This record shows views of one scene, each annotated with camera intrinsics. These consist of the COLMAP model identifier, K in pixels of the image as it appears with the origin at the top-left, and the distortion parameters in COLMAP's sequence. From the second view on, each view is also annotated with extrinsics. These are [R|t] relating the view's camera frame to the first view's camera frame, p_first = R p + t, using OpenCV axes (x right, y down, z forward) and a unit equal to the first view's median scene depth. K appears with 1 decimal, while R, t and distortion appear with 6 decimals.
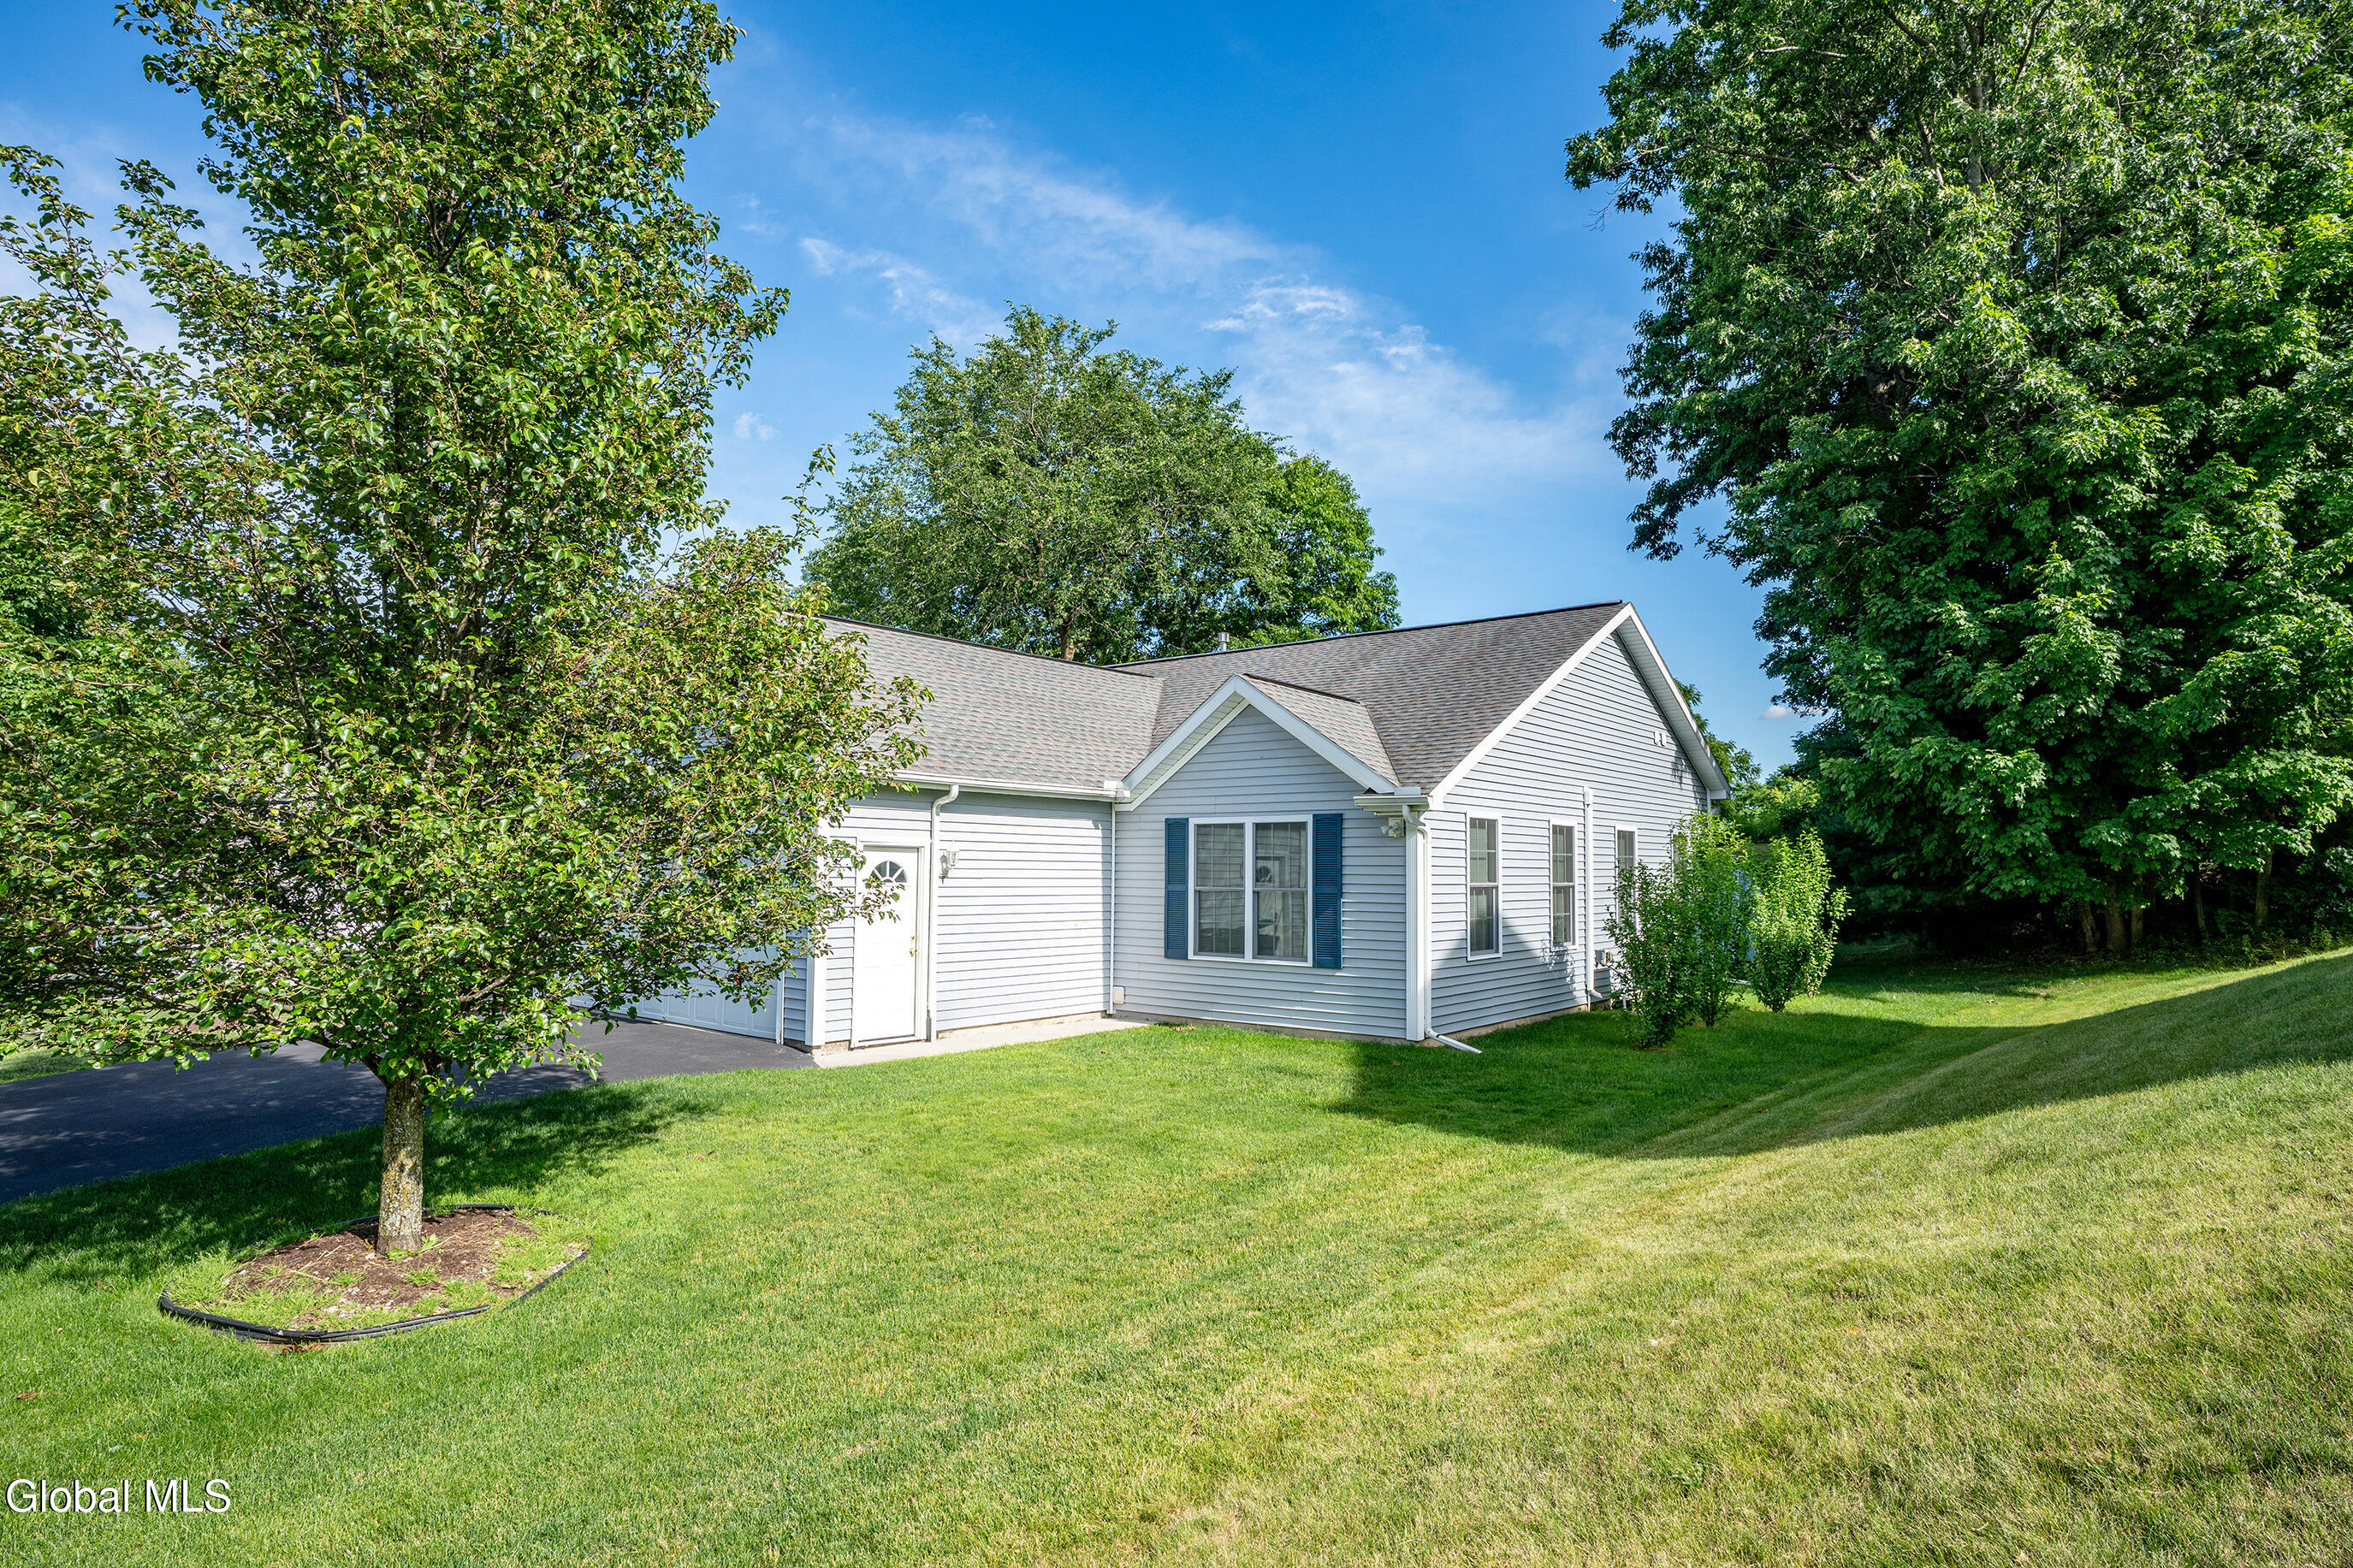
lens RADIAL K [[1276.9, 0, 1180.0], [0, 1276.9, 770.9], [0, 0, 1]] dist [-0.040594, 0.024990]
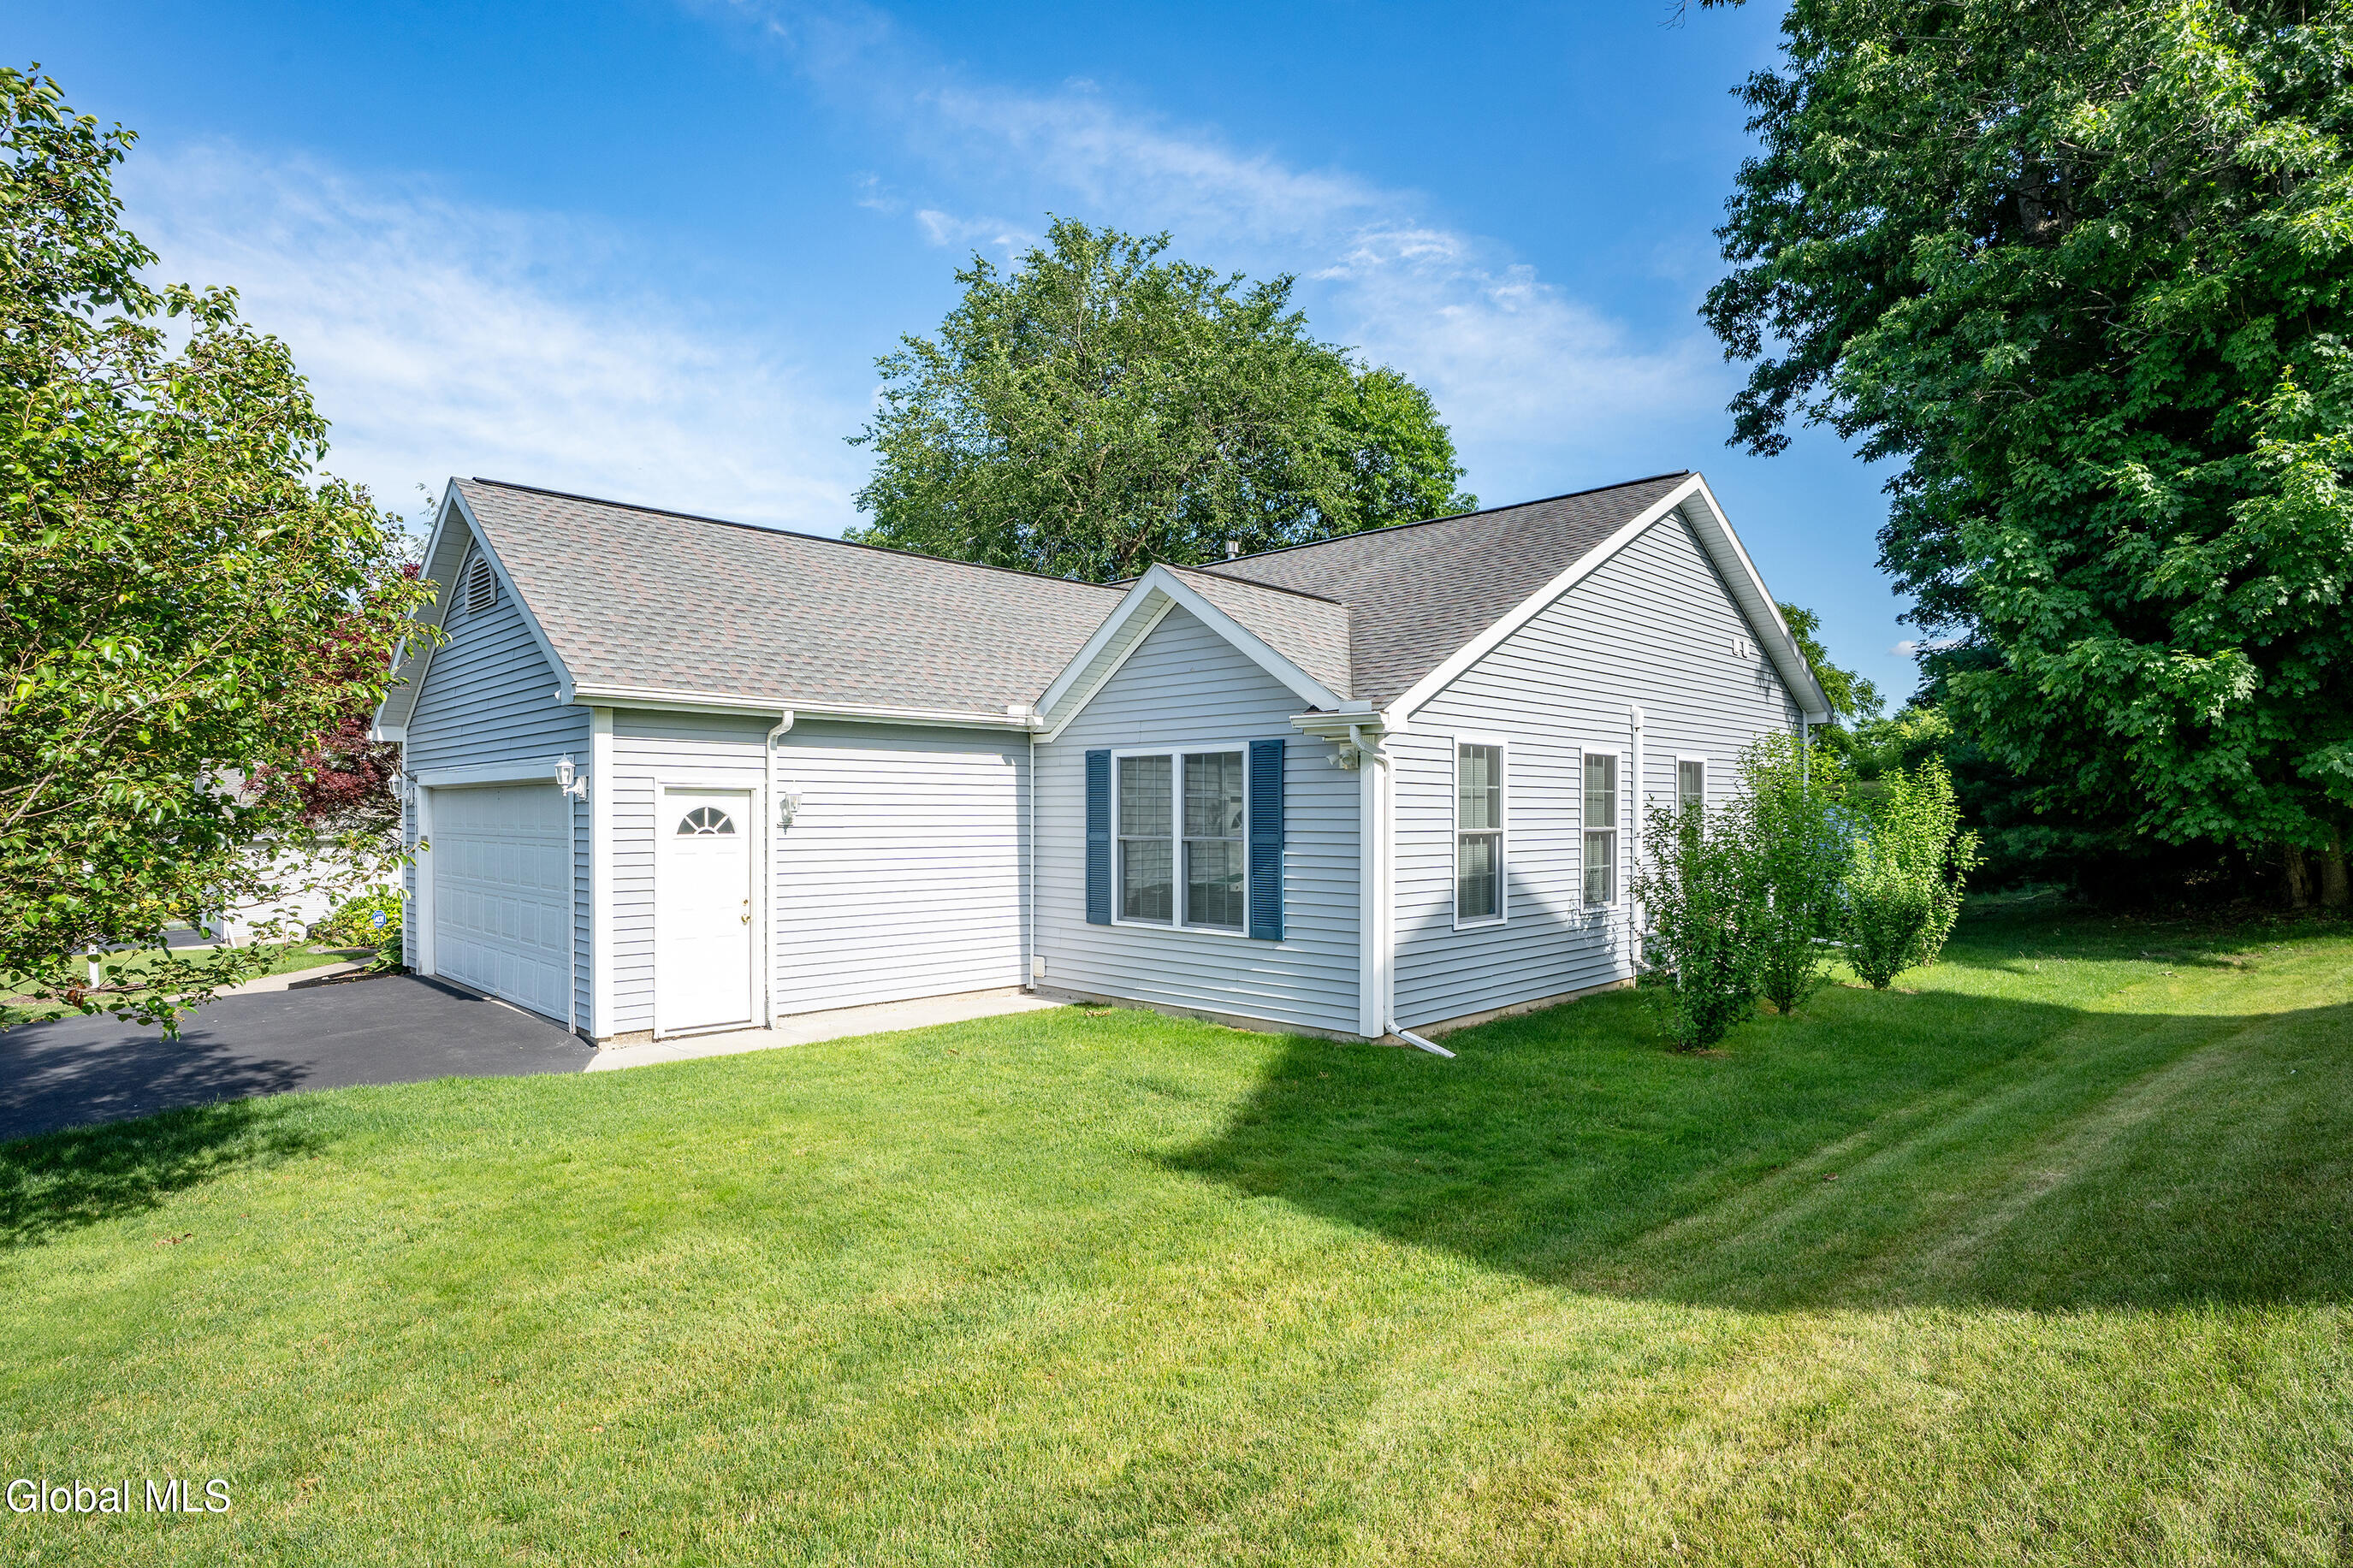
lens RADIAL K [[1218.7, 0, 1183.4], [0, 1218.7, 810.1], [0, 0, 1]] dist [-0.040413, 0.016253]
pose [[0.994733, -0.009092, -0.102091, 0.110471], [0.016647, 0.997164, 0.073398, 0.016380], [0.101134, -0.074711, 0.992064, 0.207581]]
